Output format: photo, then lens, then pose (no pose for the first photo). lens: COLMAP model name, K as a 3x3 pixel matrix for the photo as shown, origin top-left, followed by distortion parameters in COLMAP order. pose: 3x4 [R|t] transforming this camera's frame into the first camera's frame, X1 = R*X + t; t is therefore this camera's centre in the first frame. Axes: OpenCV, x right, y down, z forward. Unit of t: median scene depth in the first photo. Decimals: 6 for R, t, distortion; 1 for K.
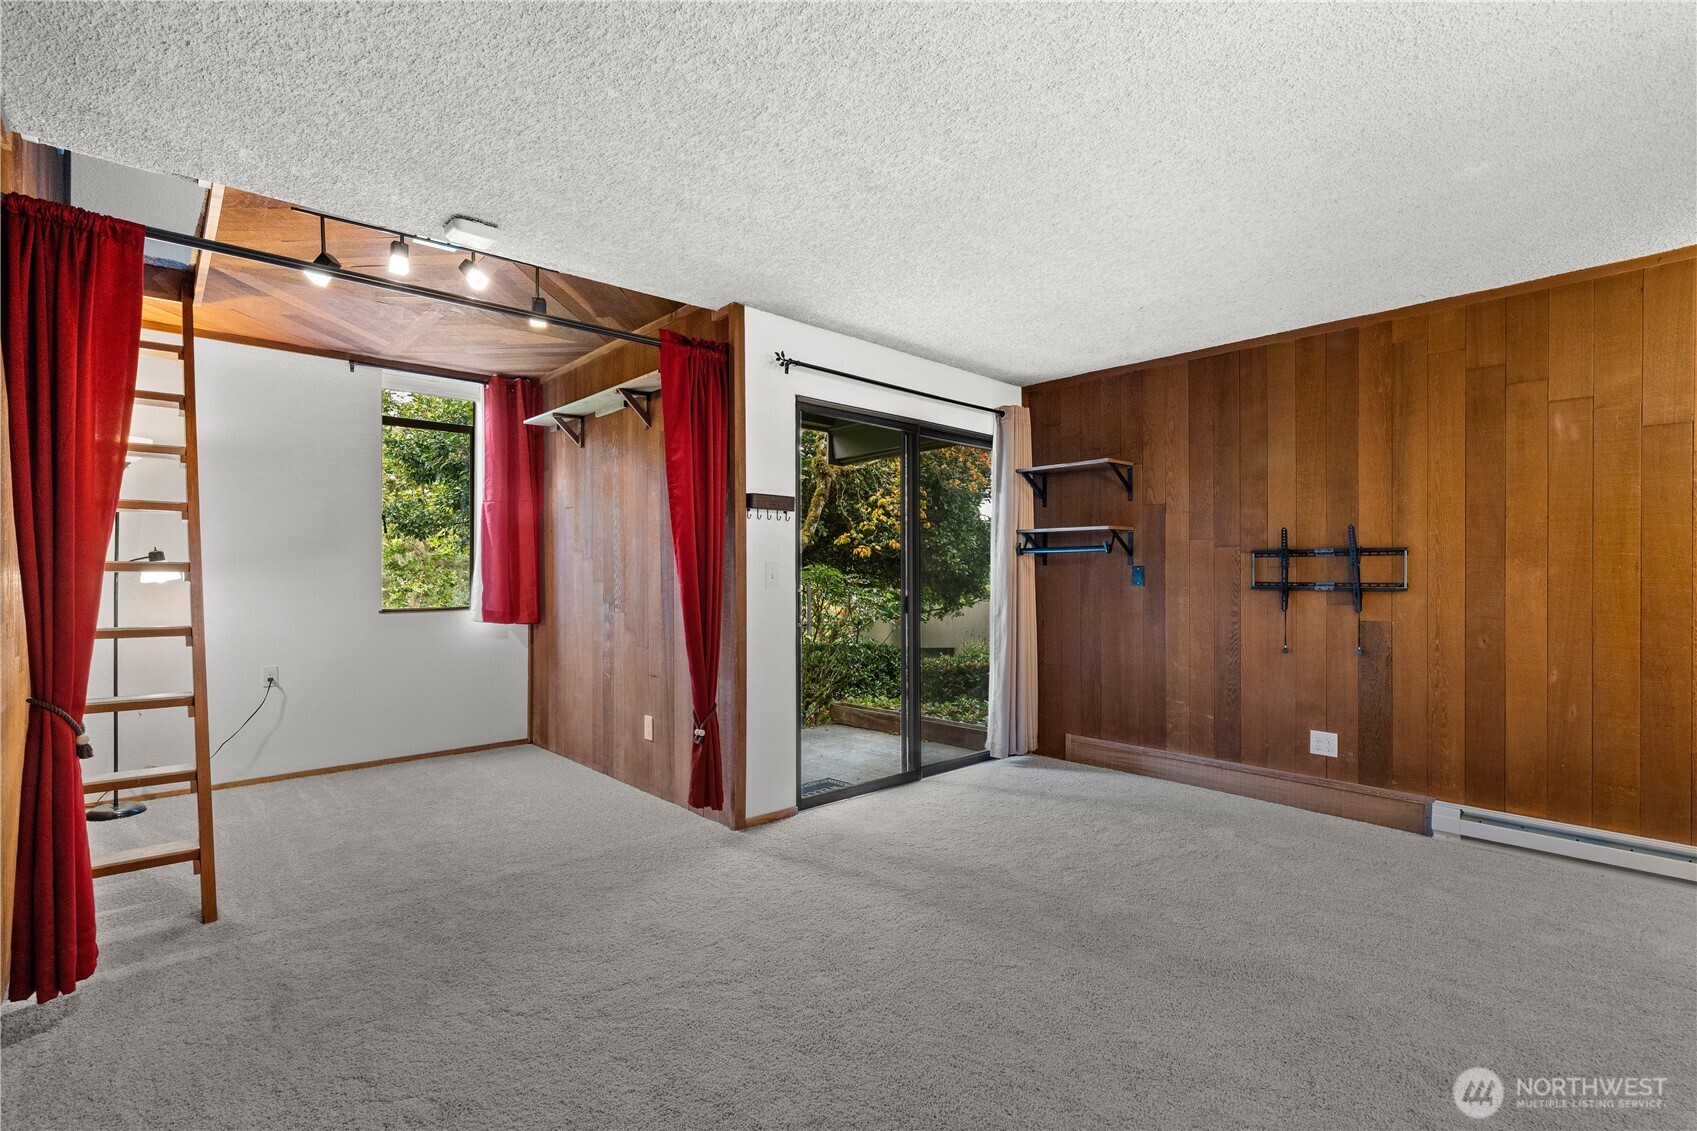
lens RADIAL K [[773.9, 0, 855.5], [0, 773.9, 570.4], [0, 0, 1]] dist [-0.006460, 0.000031]
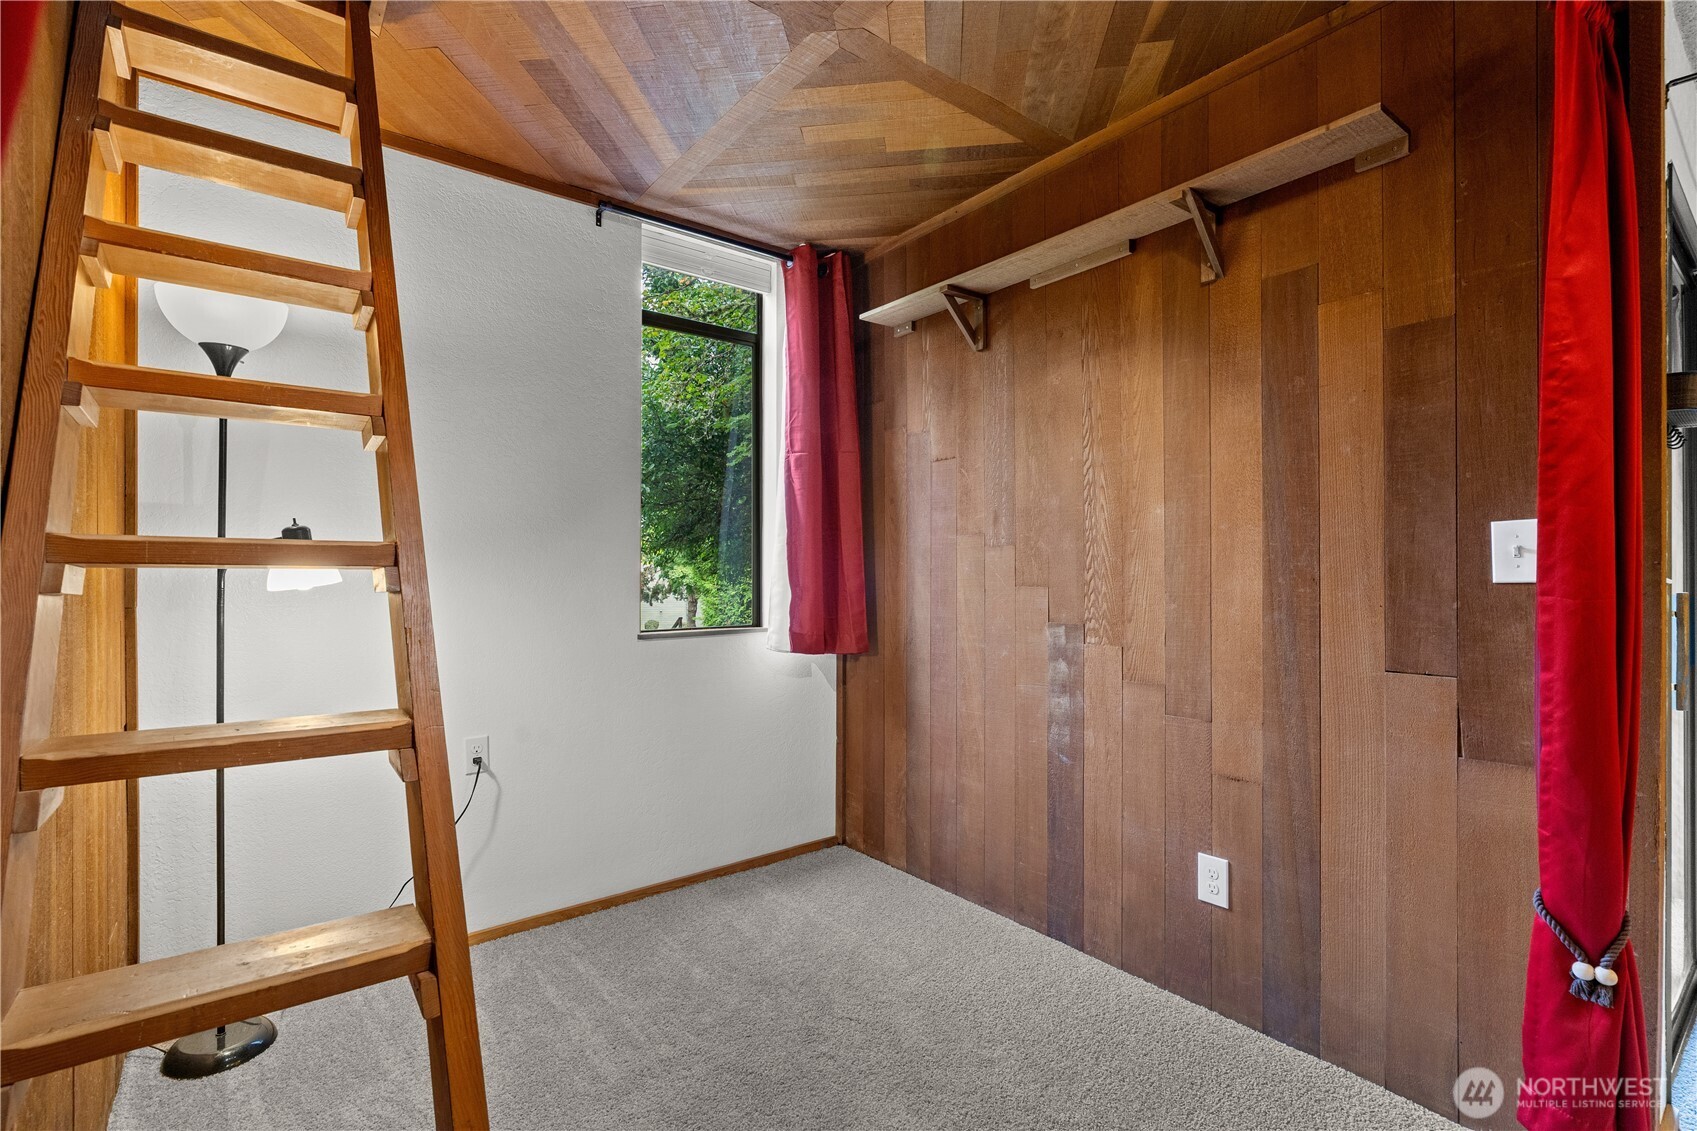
lens RADIAL K [[773.9, 0, 849.1], [0, 773.9, 570.4], [0, 0, 1]] dist [-0.006460, 0.000031]
pose [[0.996046, 0.000034, -0.088841, -0.412977], [0.000227, 0.999996, 0.002931, 0.001370], [0.088841, -0.002940, 0.996041, 0.435904]]
